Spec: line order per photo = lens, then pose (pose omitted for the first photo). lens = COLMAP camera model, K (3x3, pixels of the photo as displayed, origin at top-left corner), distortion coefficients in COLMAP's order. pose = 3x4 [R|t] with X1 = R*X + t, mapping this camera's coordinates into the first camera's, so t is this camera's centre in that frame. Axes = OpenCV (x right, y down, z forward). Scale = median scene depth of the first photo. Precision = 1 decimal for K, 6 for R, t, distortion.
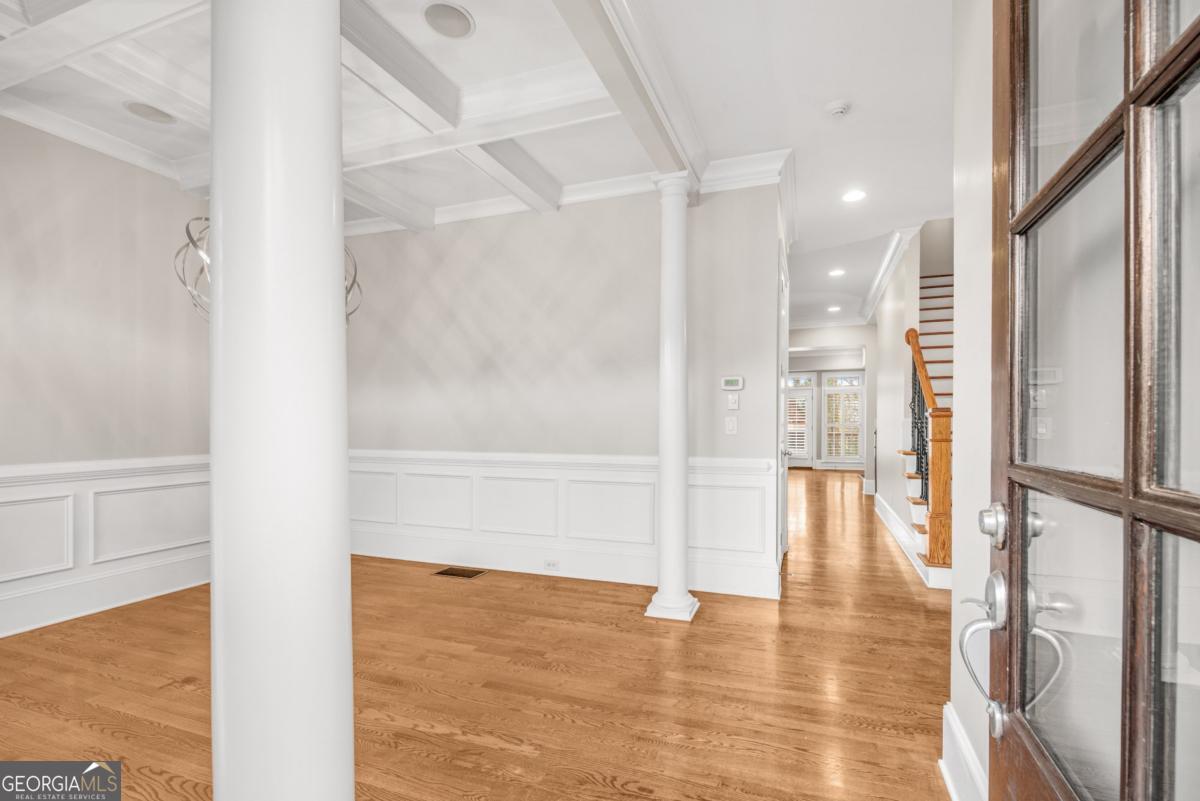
lens RADIAL K [[577.0, 0, 589.6], [0, 577.0, 427.4], [0, 0, 1]] dist [0.006640, 0.000593]
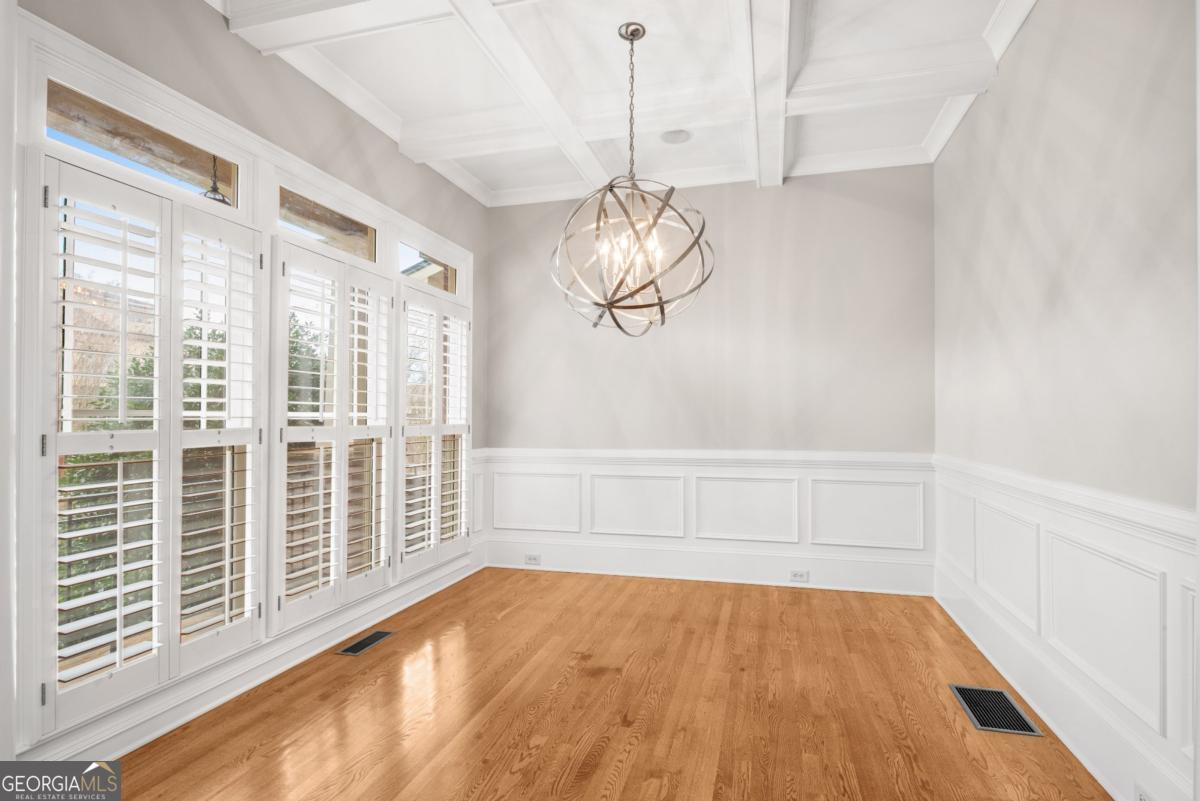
lens RADIAL K [[577.0, 0, 605.6], [0, 577.0, 407.2], [0, 0, 1]] dist [0.006640, 0.000593]
pose [[0.113166, -0.018282, -0.993408, 0.299428], [-0.001818, 0.999825, -0.018607, -0.007598], [0.993574, 0.003912, 0.113113, 0.699312]]
